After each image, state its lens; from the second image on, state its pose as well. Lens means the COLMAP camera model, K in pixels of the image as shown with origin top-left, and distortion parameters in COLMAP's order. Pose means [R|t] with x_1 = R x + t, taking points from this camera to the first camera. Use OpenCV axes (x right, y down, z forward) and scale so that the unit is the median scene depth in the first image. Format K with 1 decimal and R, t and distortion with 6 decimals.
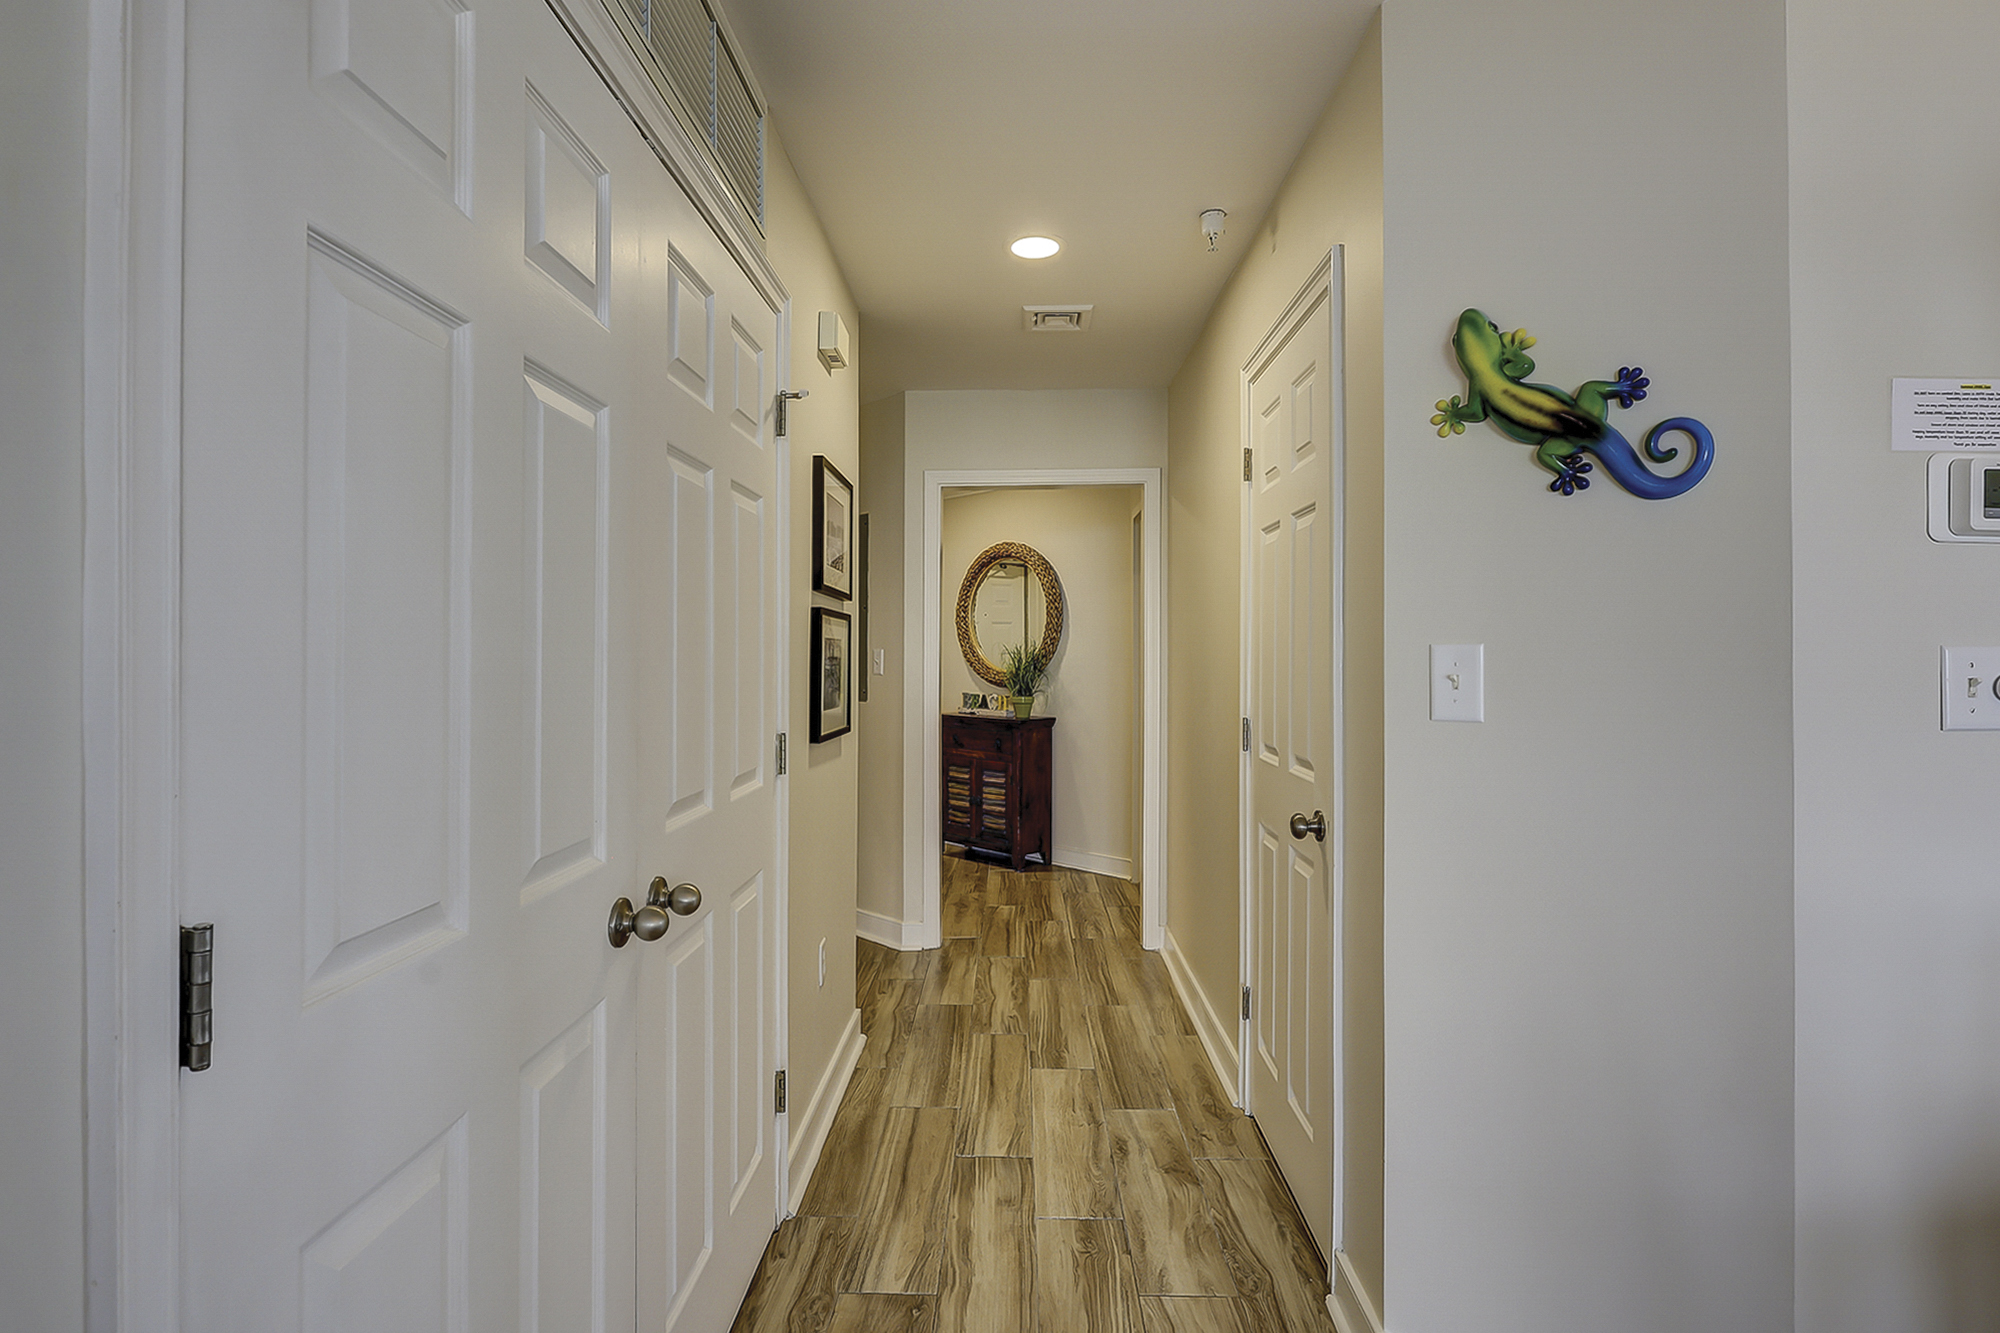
lens RADIAL K [[971.2, 0, 1003.4], [0, 971.2, 647.2], [0, 0, 1]] dist [0.002455, -0.000733]
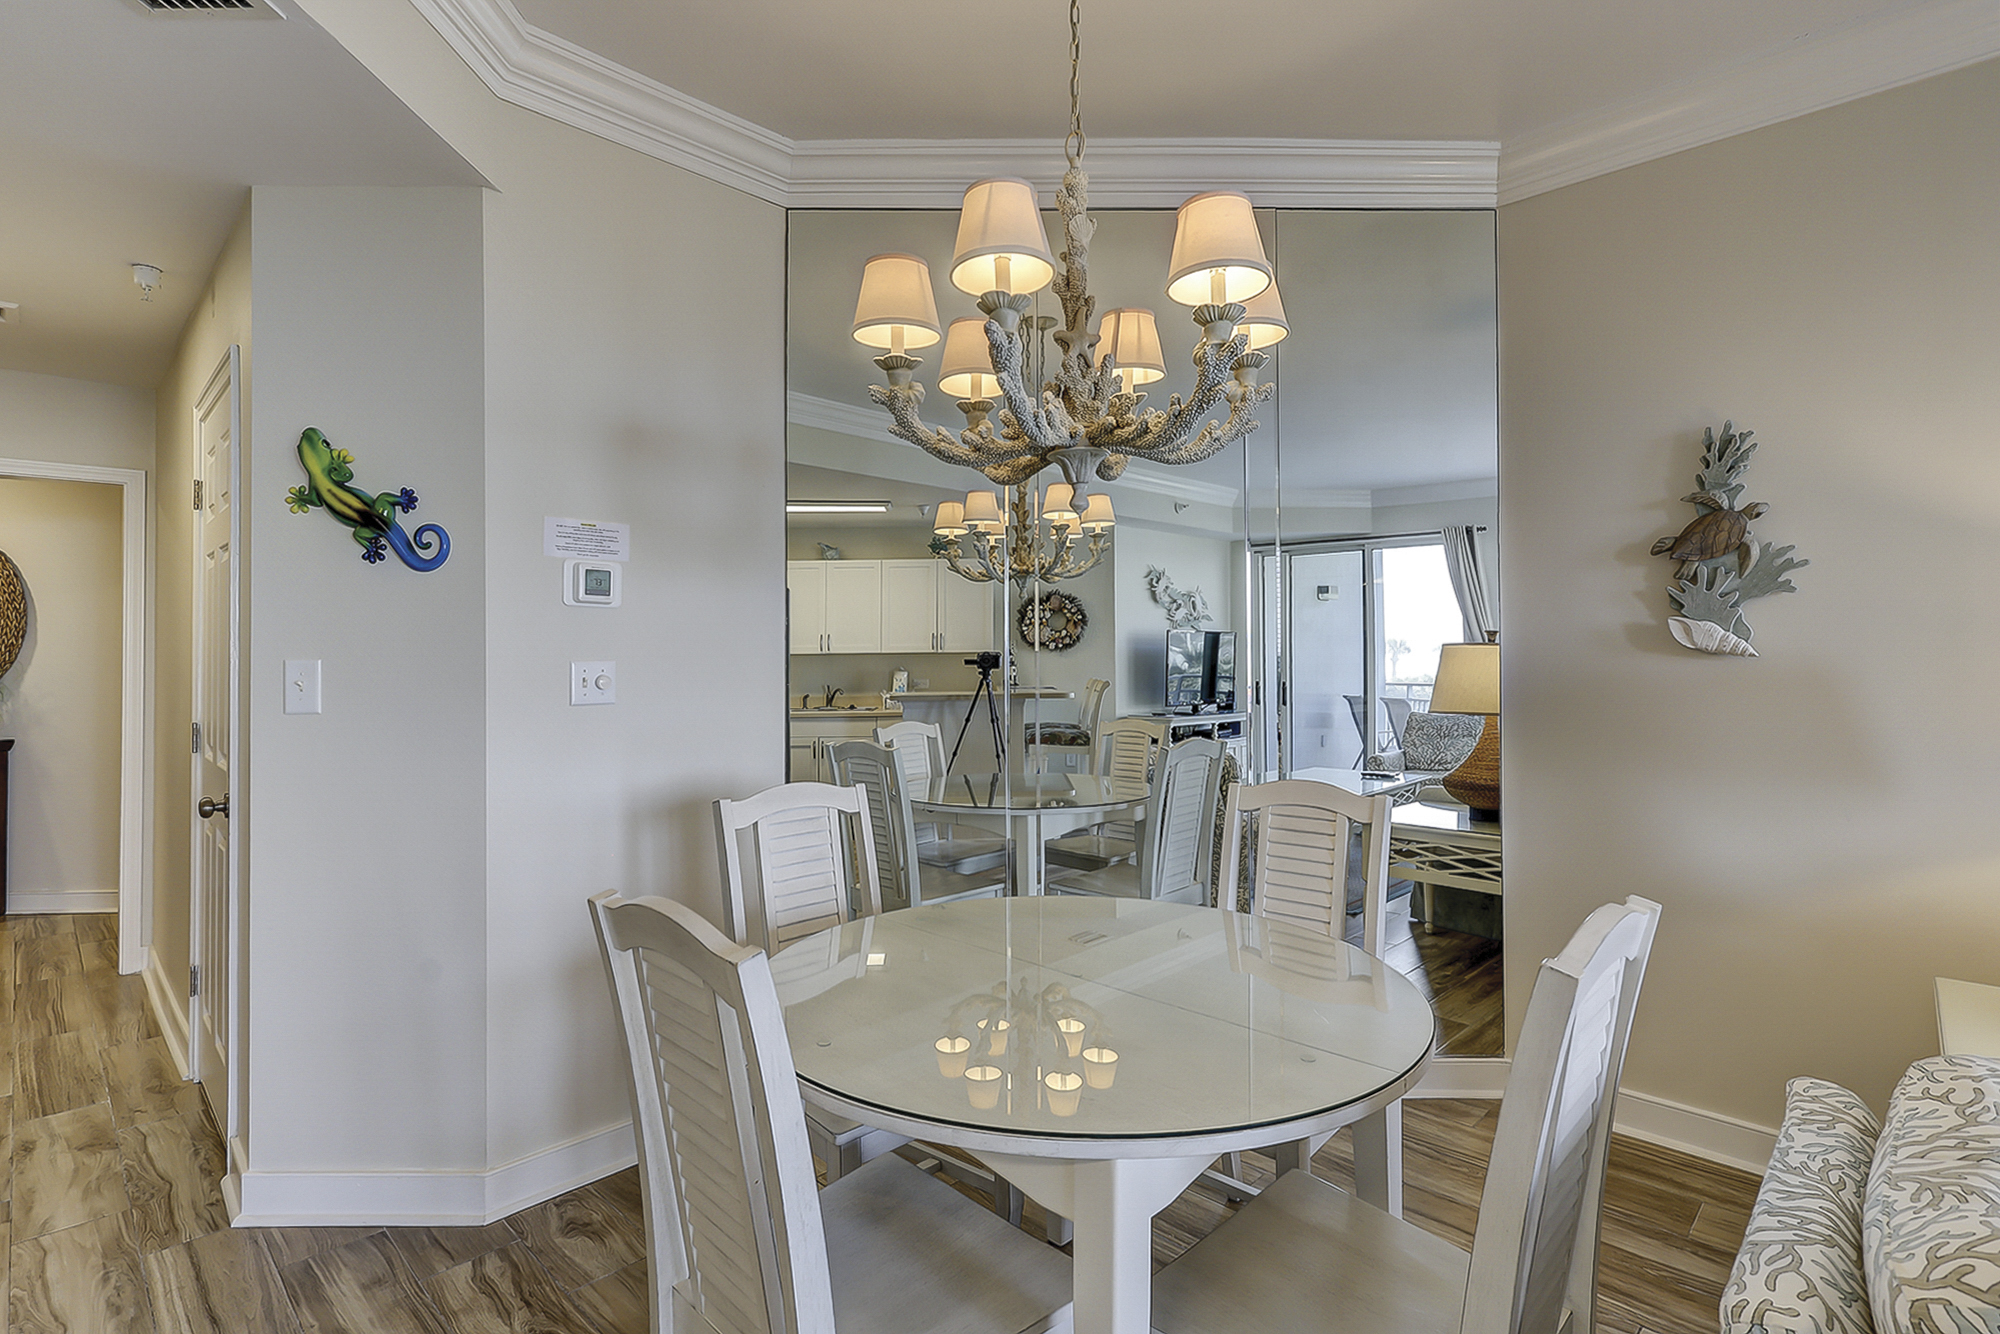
lens RADIAL K [[971.2, 0, 1003.4], [0, 971.2, 647.7], [0, 0, 1]] dist [0.002455, -0.000733]
pose [[0.694925, 0.003083, 0.719076, 0.070790], [-0.000774, 0.999993, -0.003539, -0.007789], [-0.719082, 0.001903, 0.694923, -0.332389]]
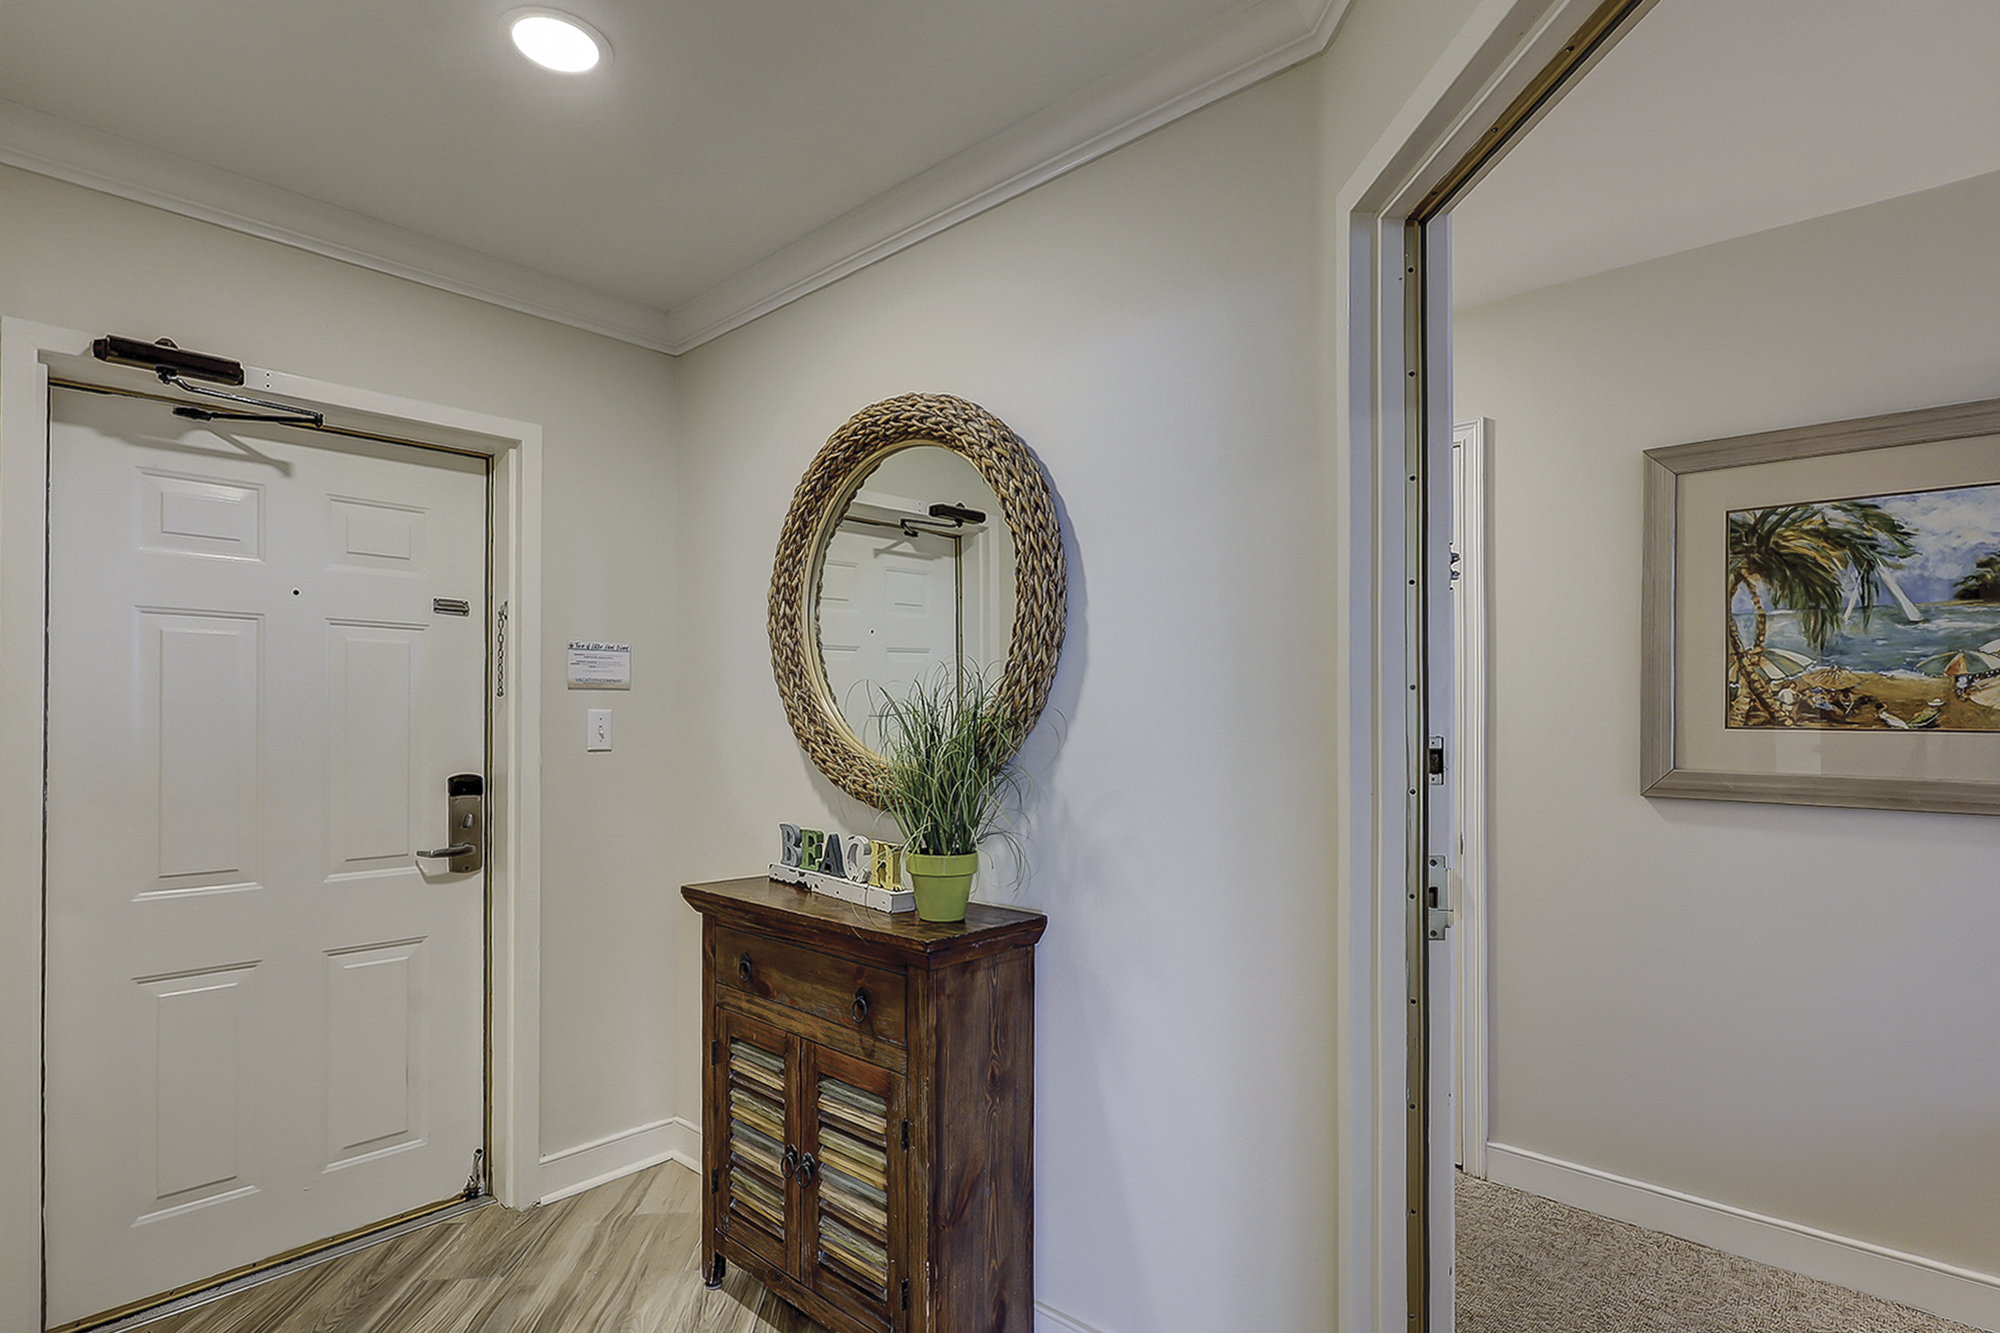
lens RADIAL K [[971.2, 0, 1003.4], [0, 971.2, 647.2], [0, 0, 1]] dist [0.002455, -0.000733]
pose [[0.997896, -0.000244, 0.064828, 0.031660], [0.004002, 0.998318, -0.057844, 0.004512], [-0.064705, 0.057982, 0.996219, 1.118865]]
